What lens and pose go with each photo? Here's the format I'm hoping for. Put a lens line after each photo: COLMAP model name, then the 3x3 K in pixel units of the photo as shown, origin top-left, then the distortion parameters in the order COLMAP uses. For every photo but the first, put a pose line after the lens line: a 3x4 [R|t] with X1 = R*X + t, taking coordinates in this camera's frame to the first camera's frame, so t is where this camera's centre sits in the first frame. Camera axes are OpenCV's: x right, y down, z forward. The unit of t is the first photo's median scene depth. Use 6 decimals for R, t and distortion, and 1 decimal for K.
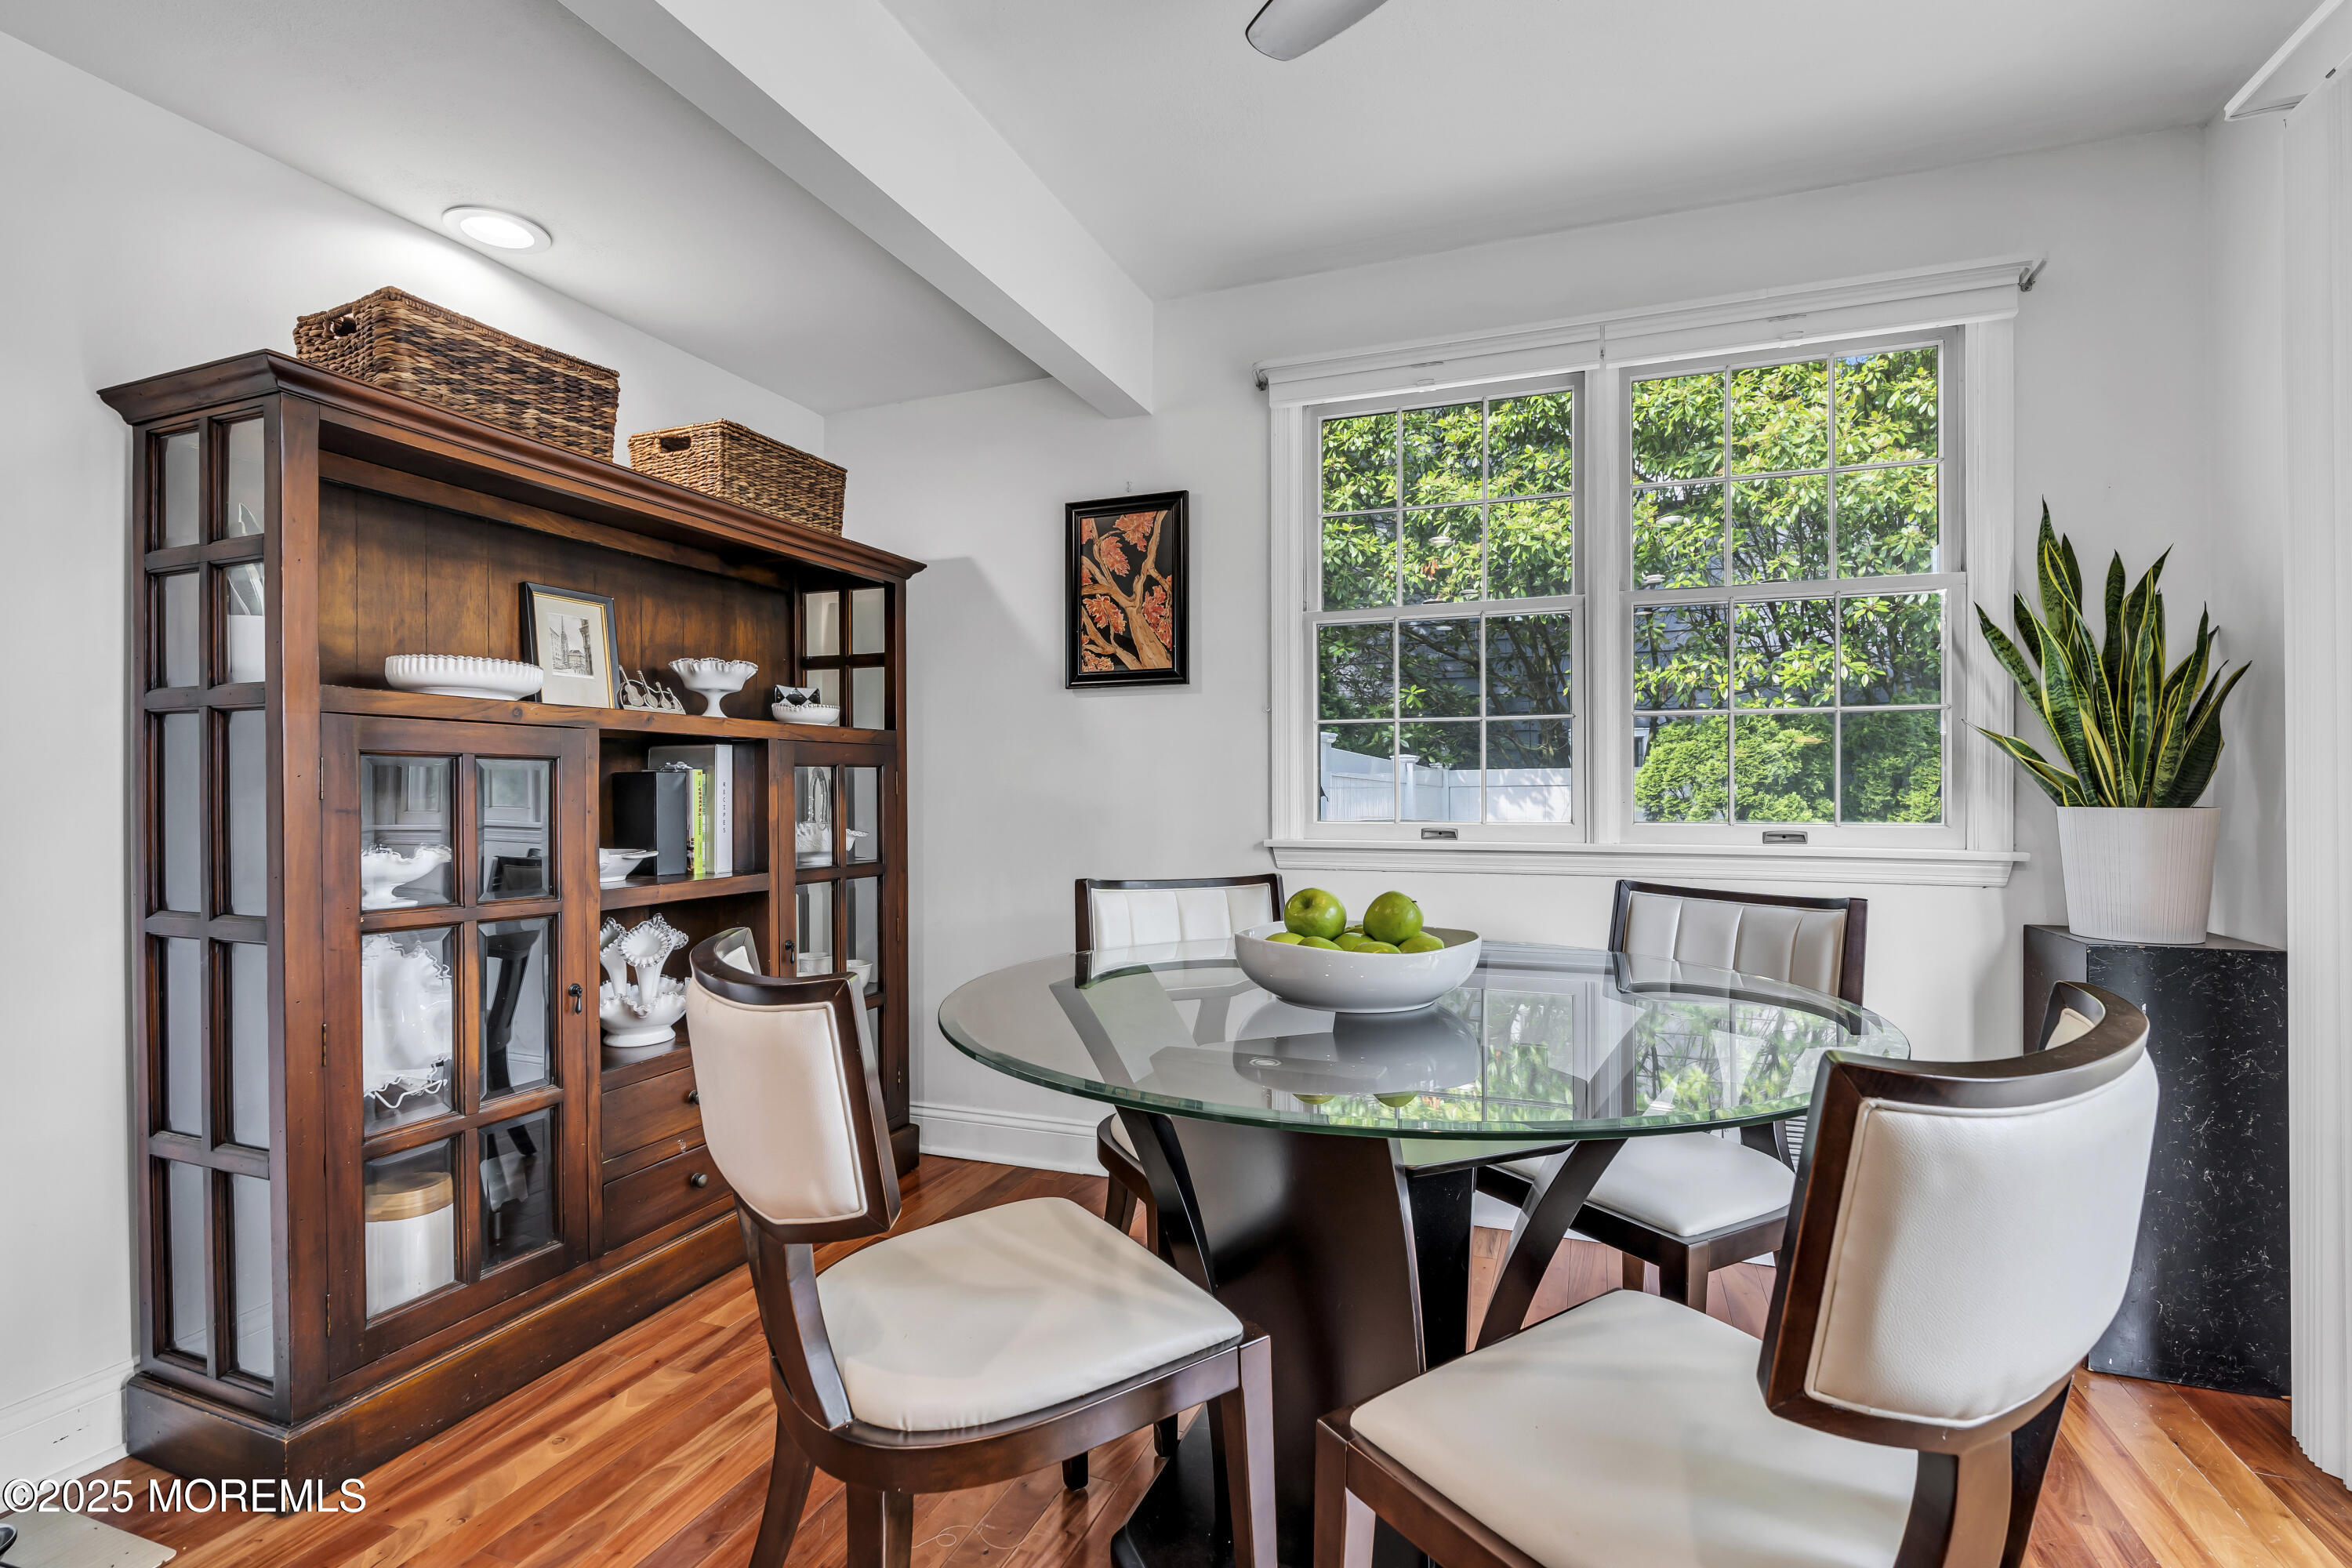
lens RADIAL K [[1085.4, 0, 1180.8], [0, 1085.4, 790.6], [0, 0, 1]] dist [-0.007005, 0.001182]
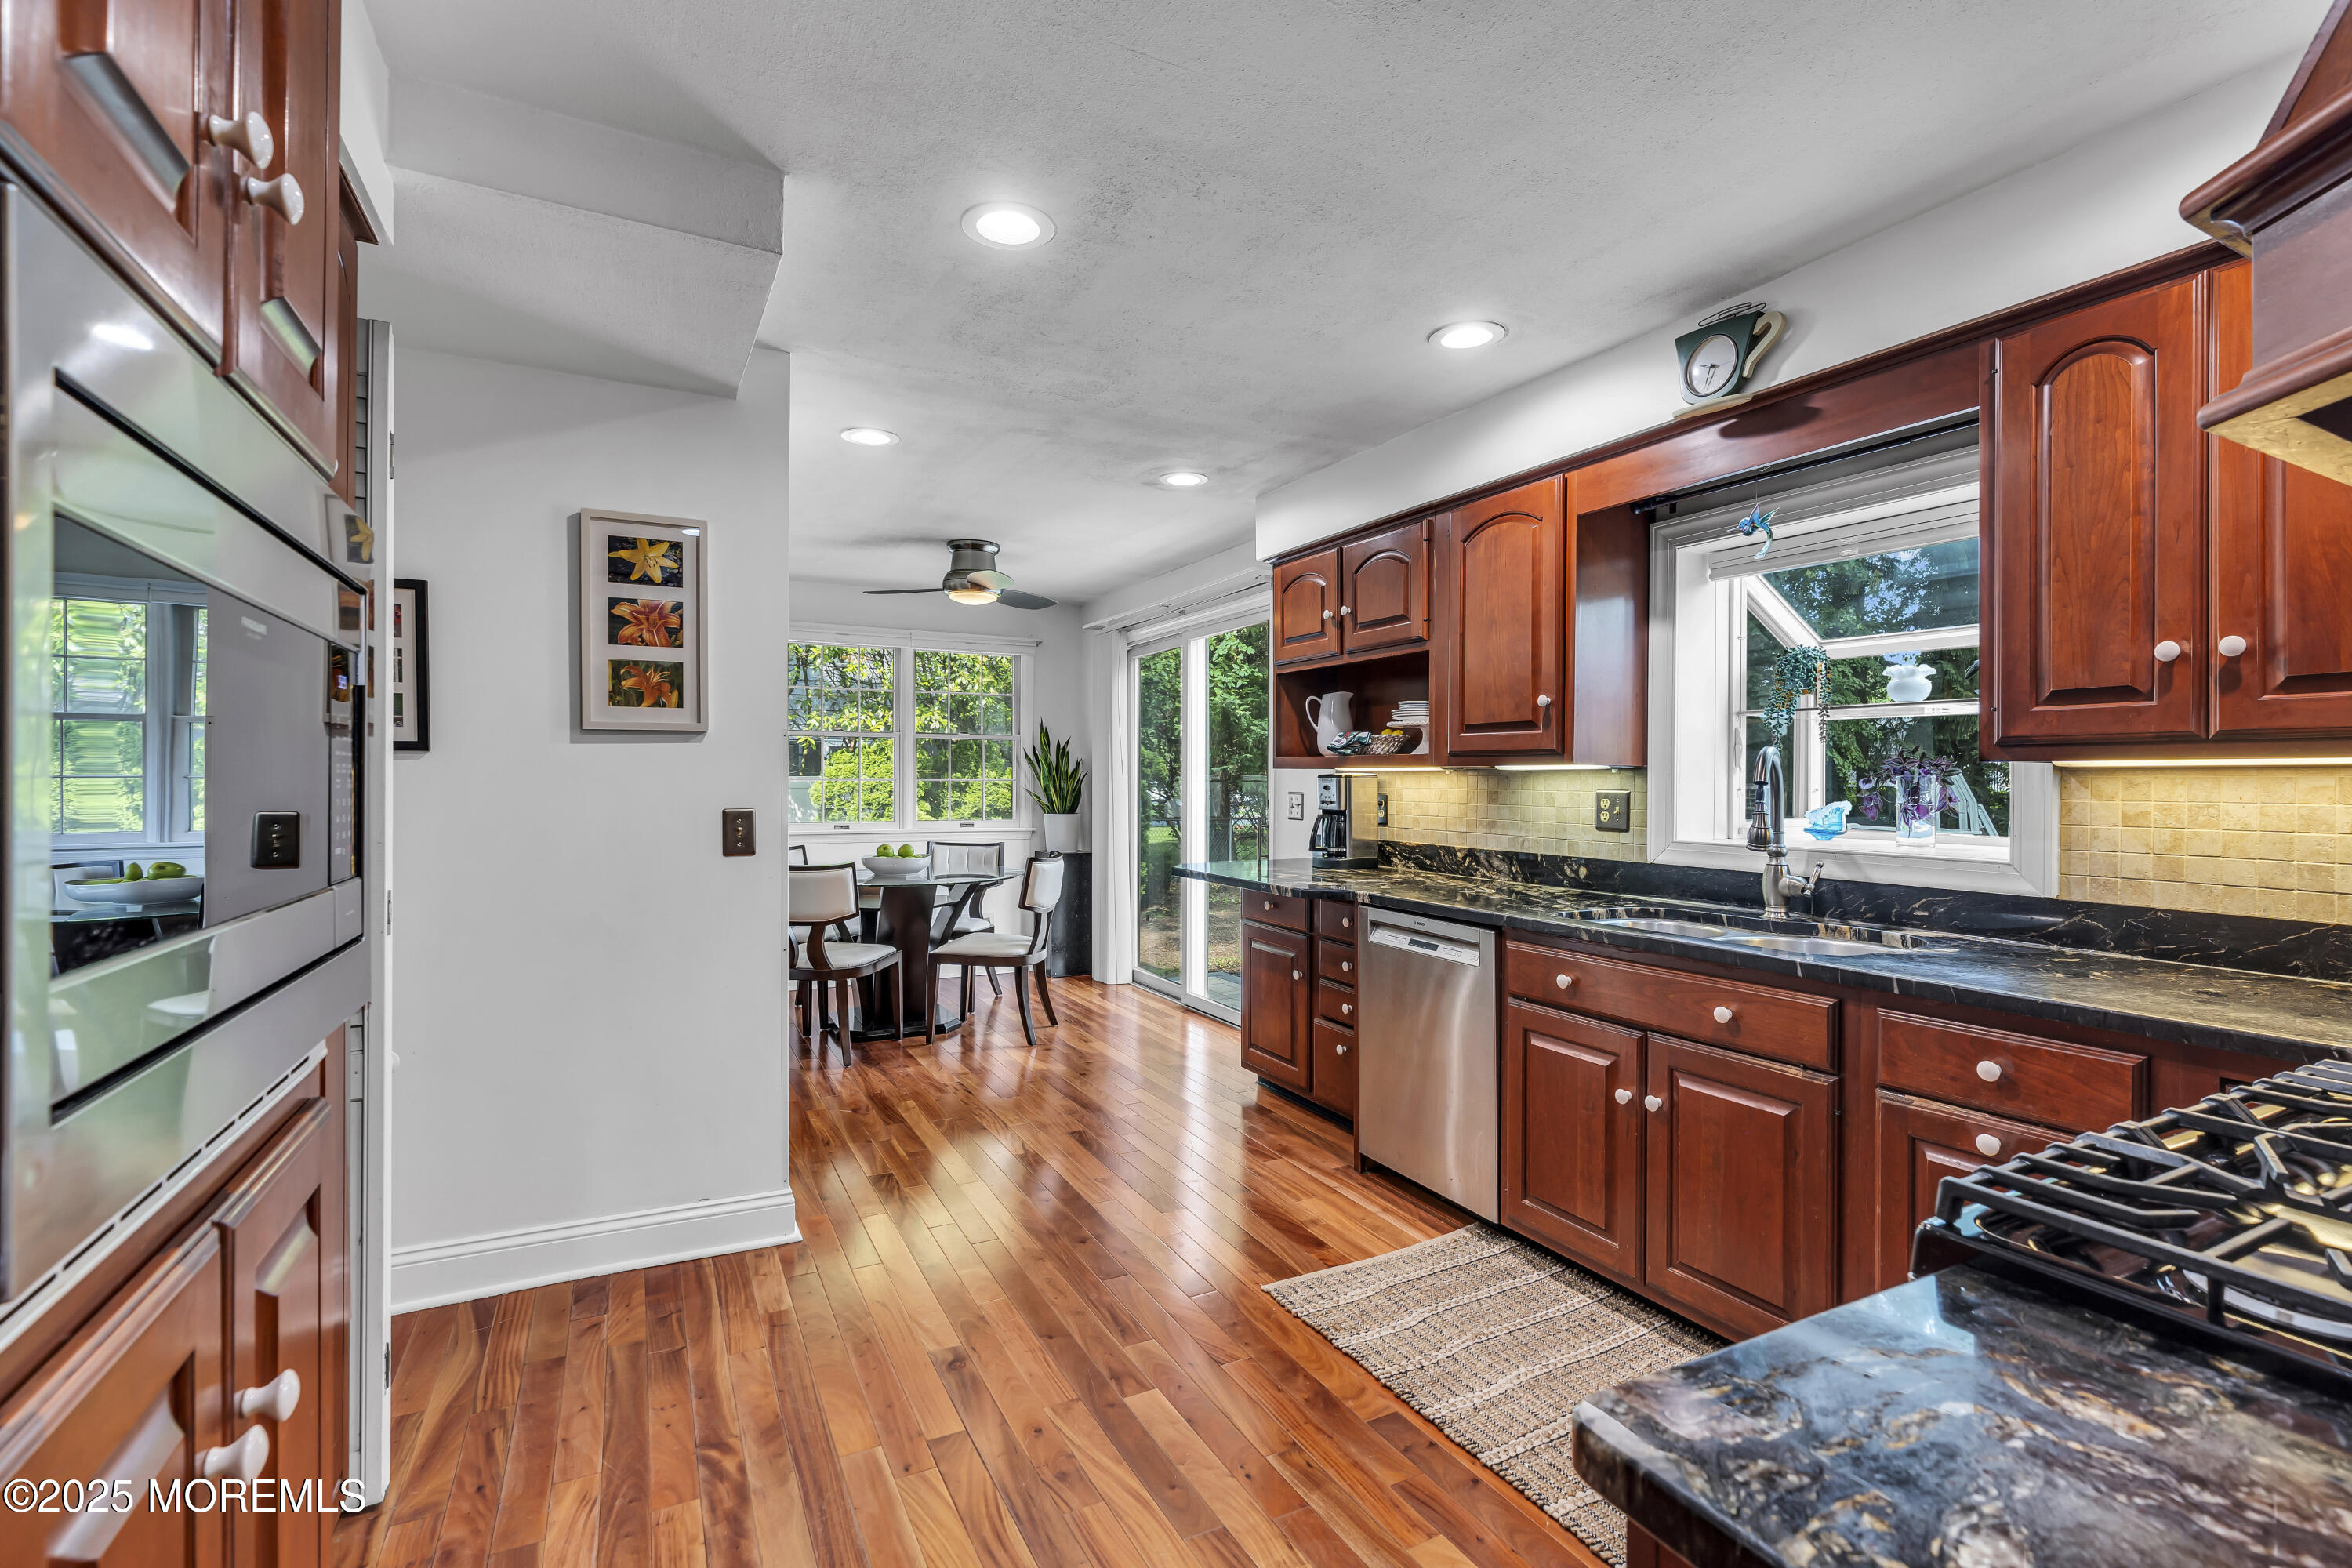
lens RADIAL K [[1077.2, 0, 1192.0], [0, 1077.2, 776.9], [0, 0, 1]] dist [-0.003667, 0.000075]
pose [[0.666081, 0.006197, 0.745854, -0.941497], [-0.005278, 0.999980, -0.003595, -0.061679], [-0.745861, -0.001543, 0.666100, -1.071322]]
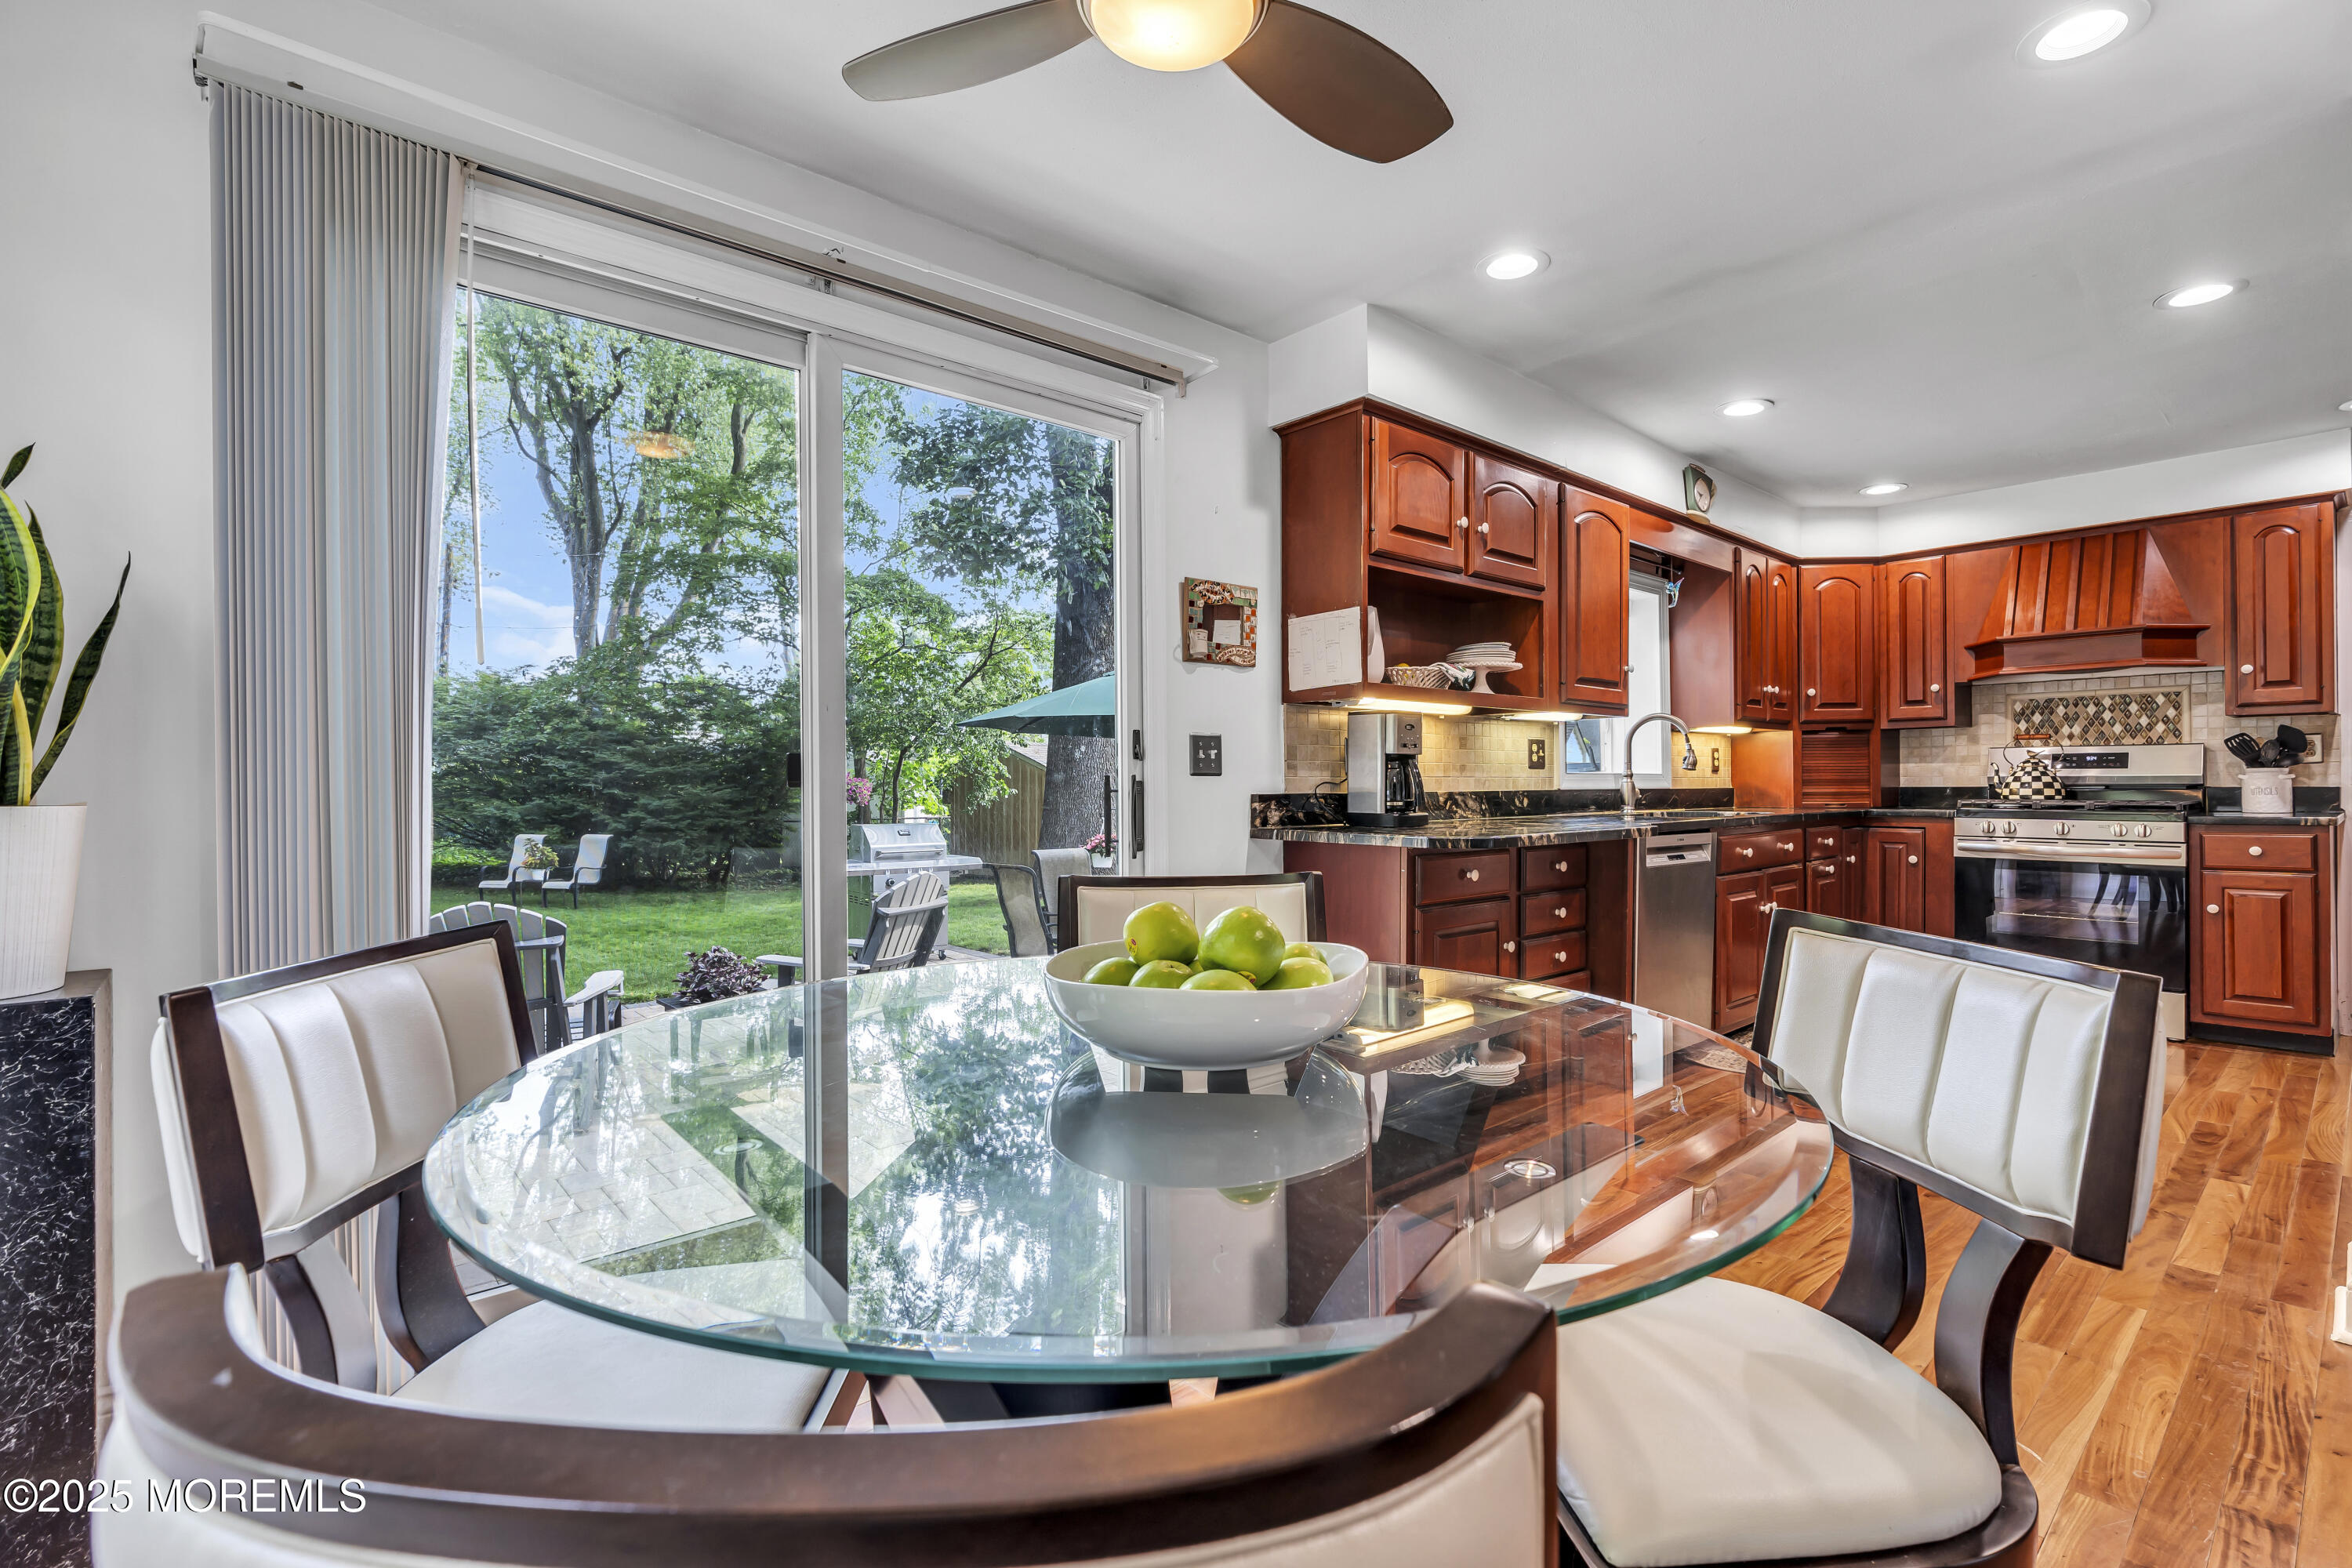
lens RADIAL K [[1085.4, 0, 1180.8], [0, 1085.4, 790.6], [0, 0, 1]] dist [-0.007005, 0.001182]
pose [[-0.886296, 0.005069, 0.463091, -0.088741], [0.008029, 0.999958, 0.004421, 0.006674], [-0.463049, 0.007636, -0.886300, 0.864085]]
